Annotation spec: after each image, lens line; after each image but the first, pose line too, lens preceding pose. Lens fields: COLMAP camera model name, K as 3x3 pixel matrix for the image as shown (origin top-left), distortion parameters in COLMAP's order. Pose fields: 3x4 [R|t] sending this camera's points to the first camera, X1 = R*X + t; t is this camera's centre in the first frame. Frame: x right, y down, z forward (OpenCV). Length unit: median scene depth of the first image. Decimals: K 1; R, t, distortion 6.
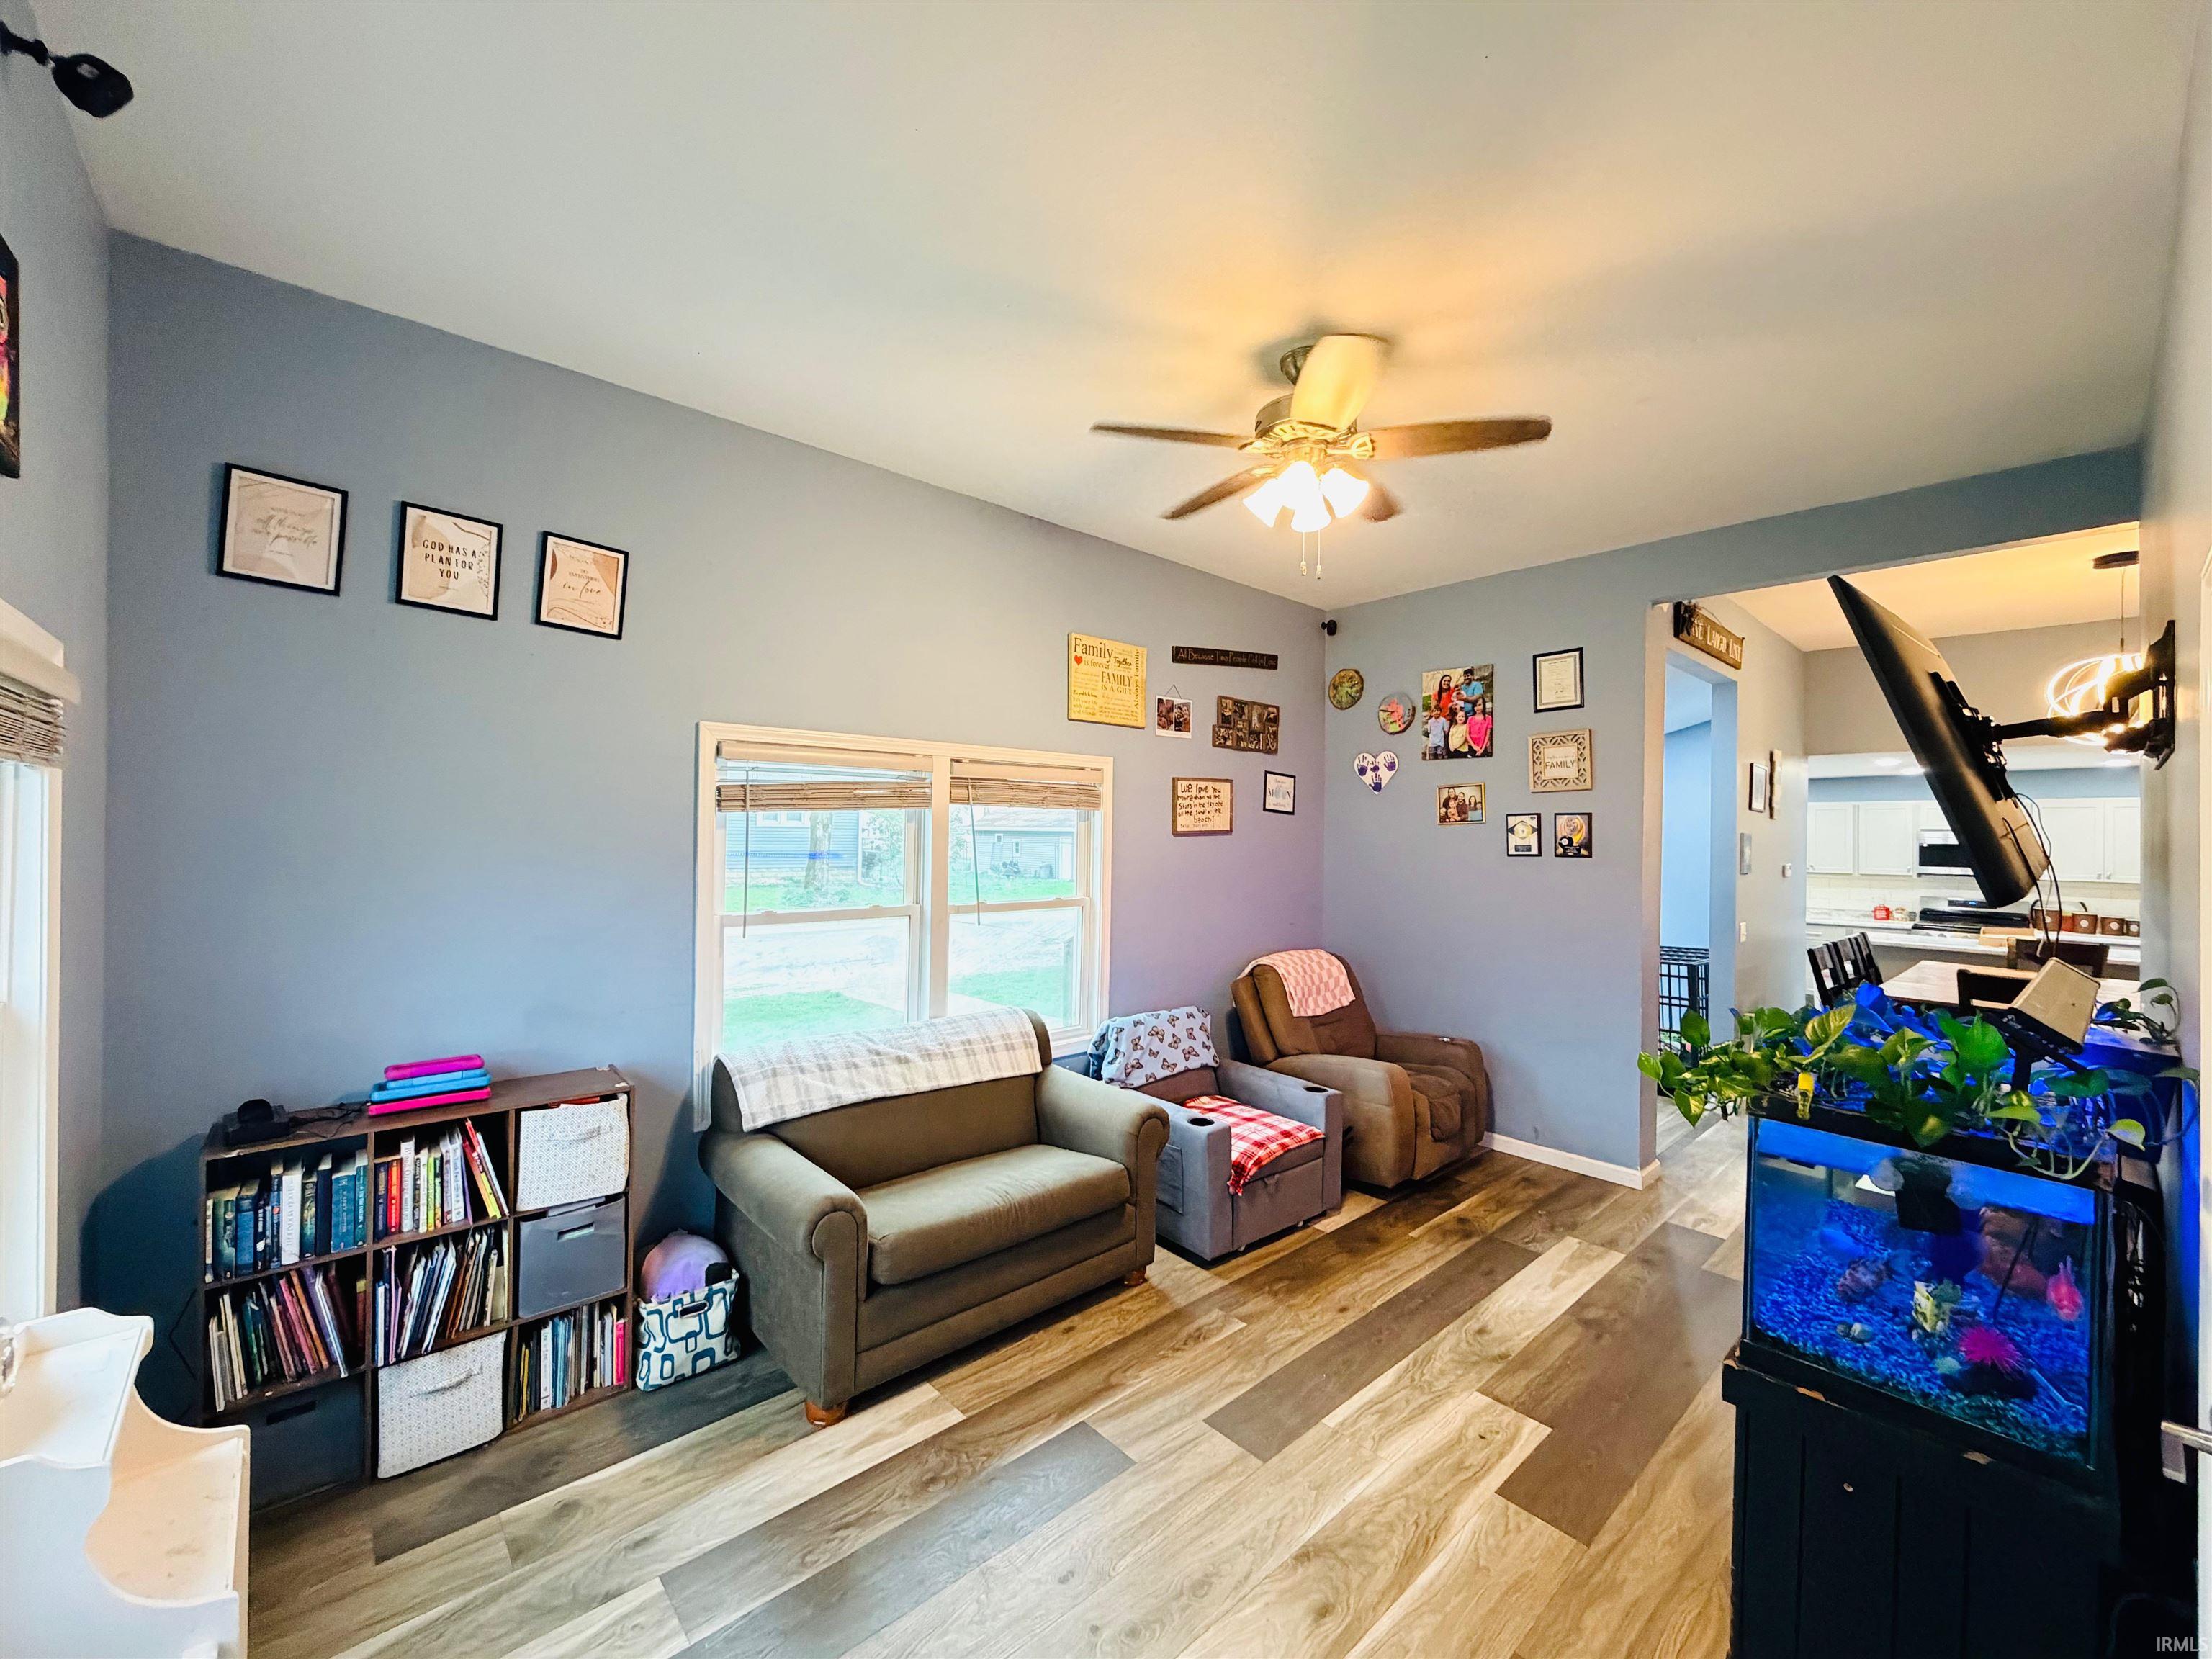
lens RADIAL K [[889.6, 0, 1097.7], [0, 889.6, 828.2], [0, 0, 1]] dist [0.001859, -0.000109]
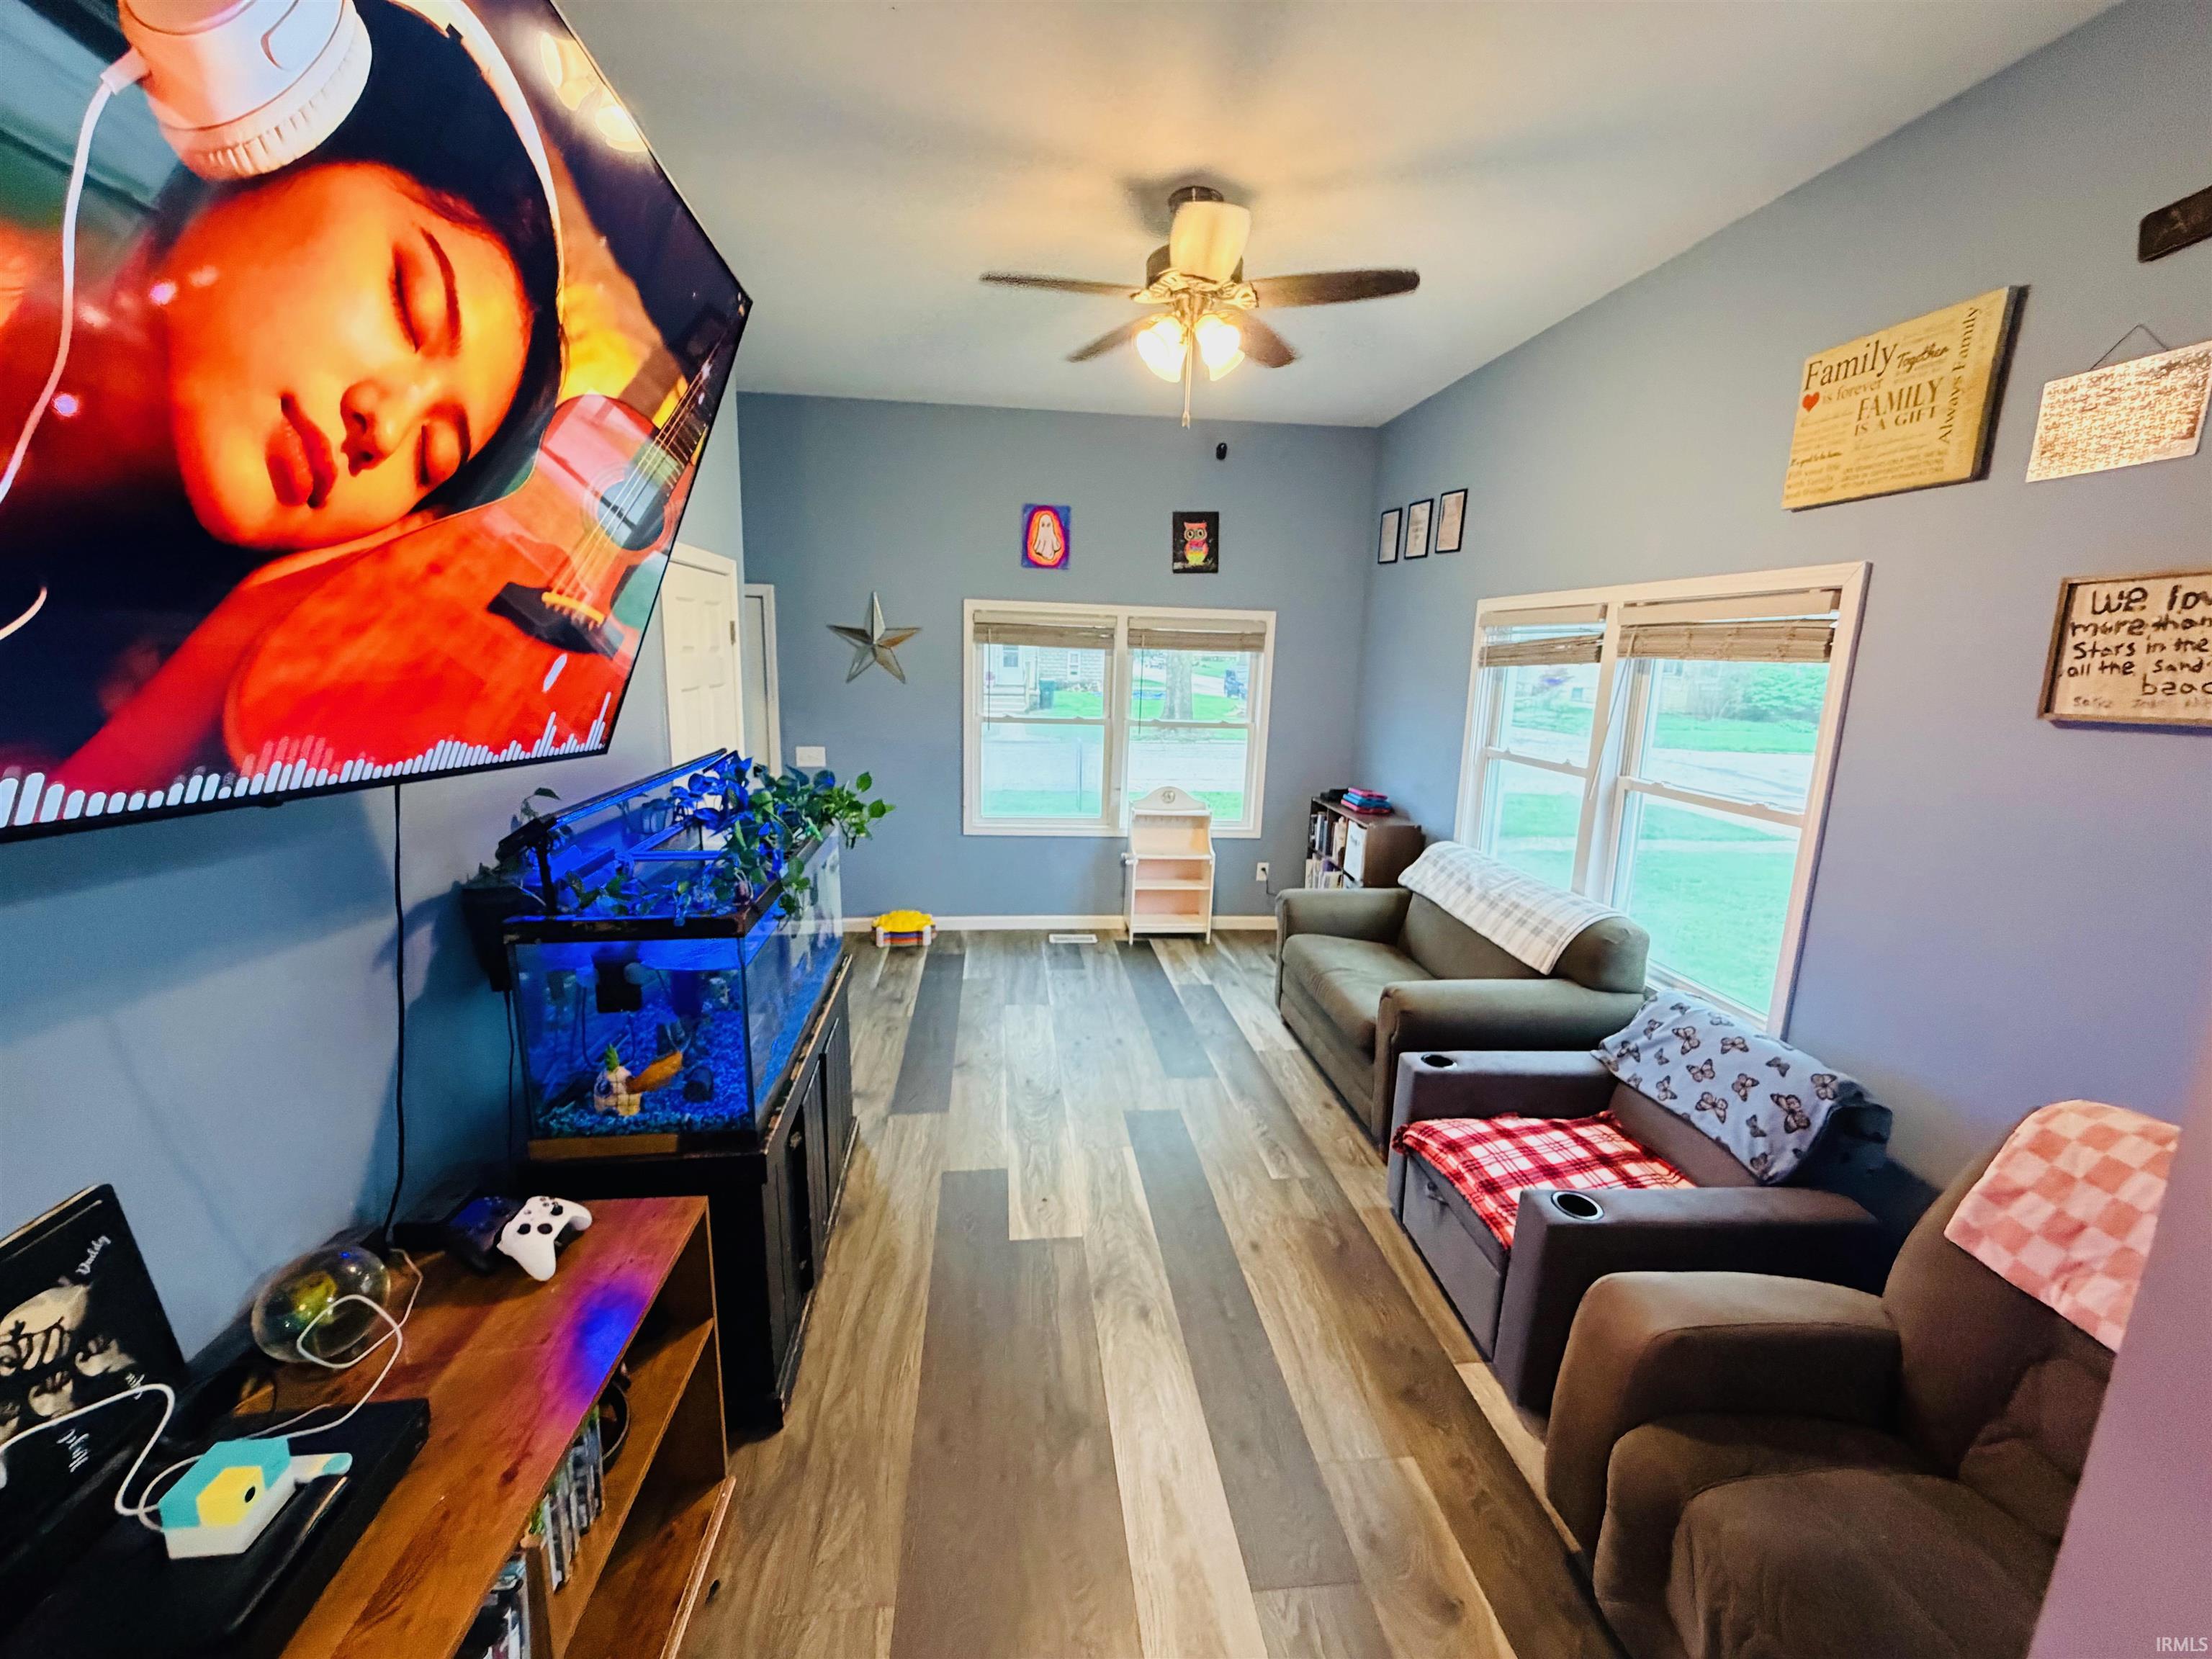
lens RADIAL K [[889.6, 0, 1100.8], [0, 889.6, 826.4], [0, 0, 1]] dist [0.001859, -0.000109]
pose [[-0.579698, 0.130059, -0.804385, 0.840463], [-0.032595, 0.982688, 0.182379, -0.007653], [0.814179, 0.131944, -0.565423, 1.101620]]
